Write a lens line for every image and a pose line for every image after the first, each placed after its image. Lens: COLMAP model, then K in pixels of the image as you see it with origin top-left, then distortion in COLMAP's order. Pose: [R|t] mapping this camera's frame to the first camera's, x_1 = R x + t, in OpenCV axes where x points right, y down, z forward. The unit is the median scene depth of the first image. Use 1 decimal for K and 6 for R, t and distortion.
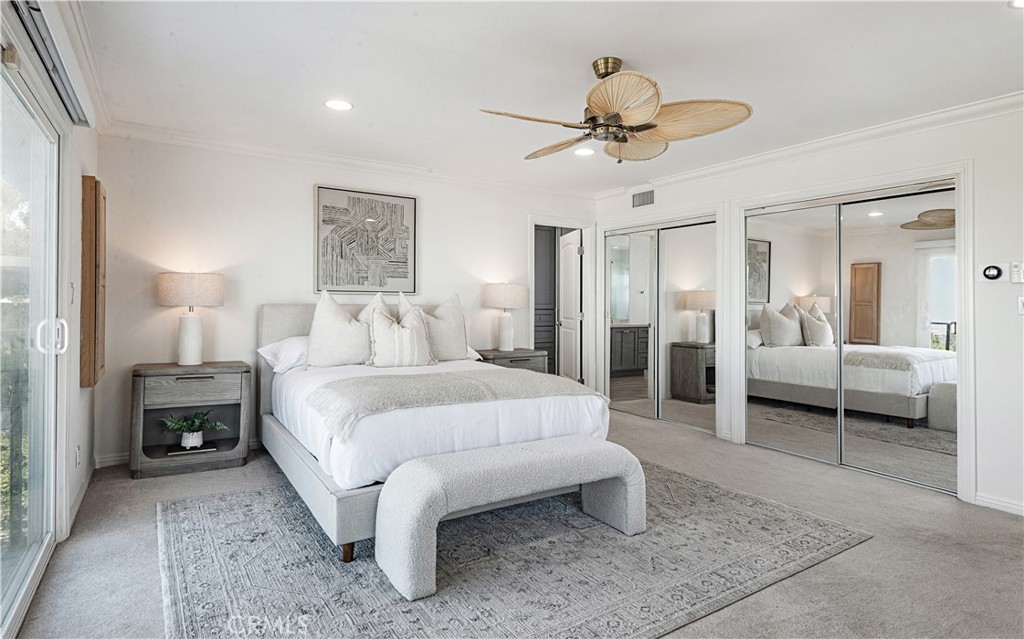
lens RADIAL K [[549.2, 0, 512.0], [0, 549.2, 295.9], [0, 0, 1]] dist [0.004525, 0.000396]
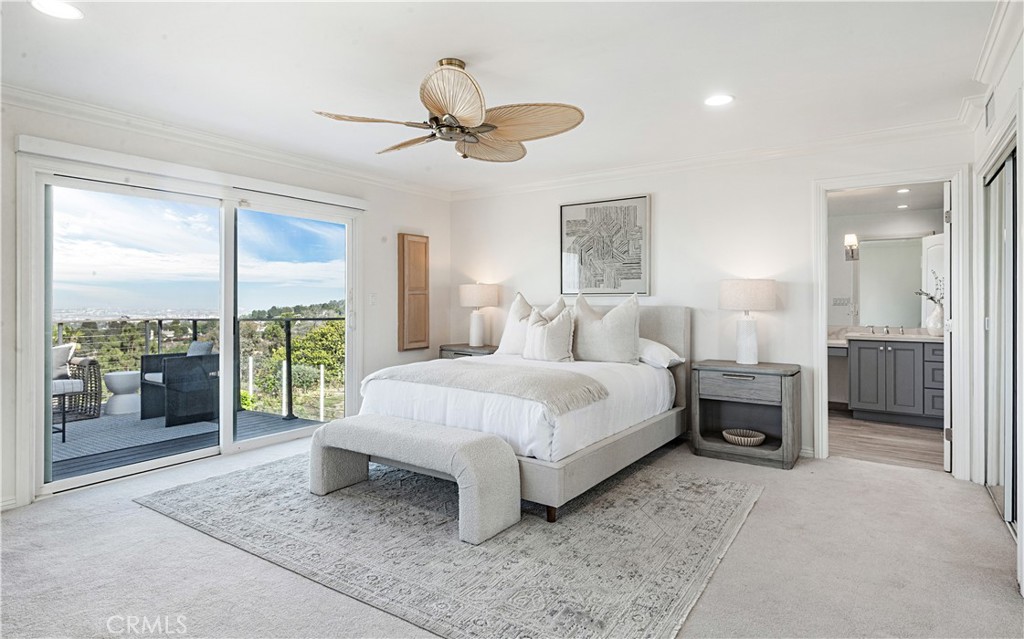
lens RADIAL K [[560.8, 0, 511.4], [0, 560.8, 306.4], [0, 0, 1]] dist [-0.003785, -0.000222]
pose [[0.393067, -0.003267, -0.919504, 0.682630], [0.010773, 0.999941, 0.001052, 0.014396], [0.919447, -0.010319, 0.393079, 0.410712]]
